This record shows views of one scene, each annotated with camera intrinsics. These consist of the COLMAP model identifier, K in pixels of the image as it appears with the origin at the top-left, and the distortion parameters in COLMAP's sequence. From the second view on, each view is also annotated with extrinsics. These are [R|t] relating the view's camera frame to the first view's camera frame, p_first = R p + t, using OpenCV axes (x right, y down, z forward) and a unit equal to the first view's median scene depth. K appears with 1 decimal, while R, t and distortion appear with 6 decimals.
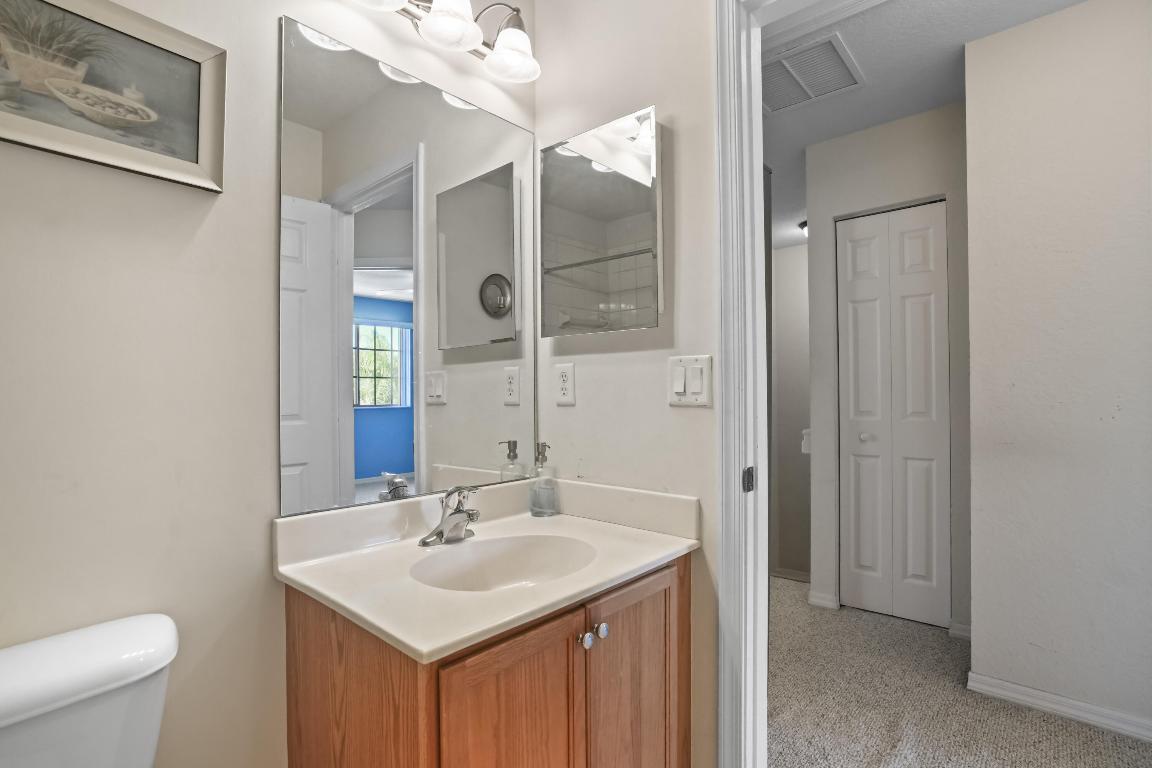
lens RADIAL K [[556.8, 0, 583.5], [0, 556.8, 390.2], [0, 0, 1]] dist [-0.021031, 0.014054]
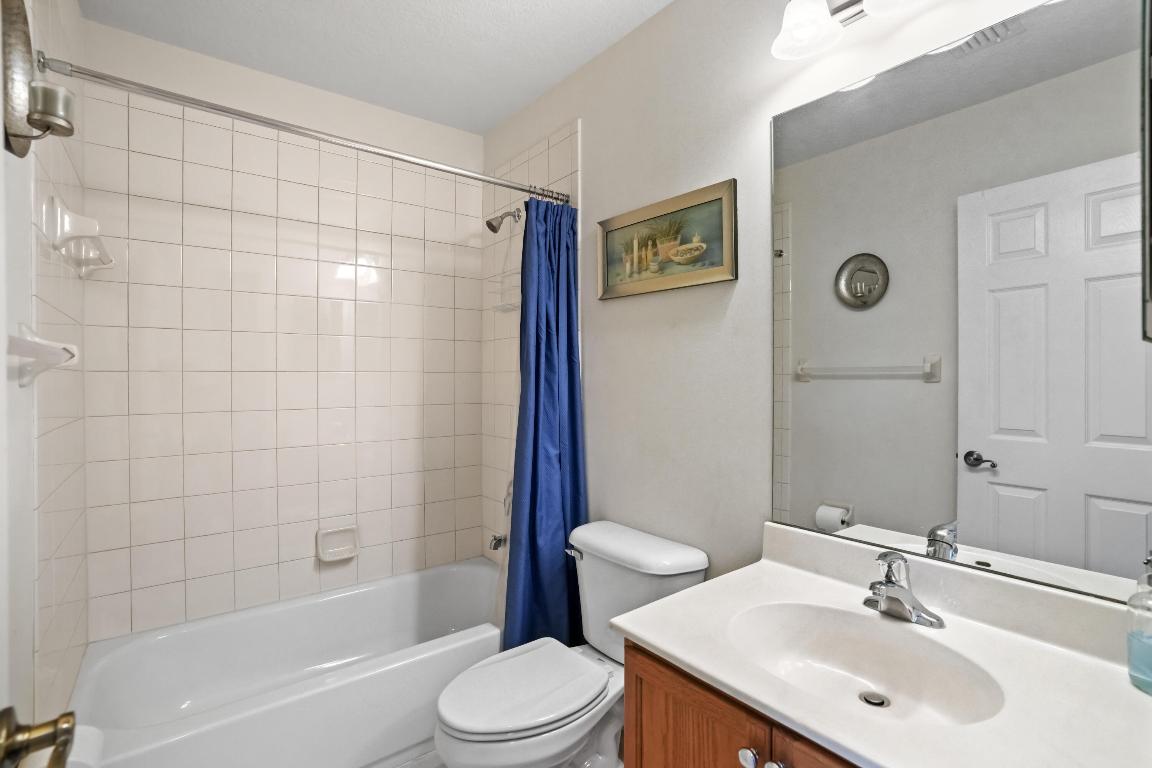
lens RADIAL K [[556.8, 0, 584.8], [0, 556.8, 376.1], [0, 0, 1]] dist [-0.021031, 0.014054]
pose [[-0.179449, 0.014820, -0.983656, 0.925559], [0.013052, 0.999834, 0.012683, -0.148286], [0.983681, -0.010562, -0.179612, 0.981541]]
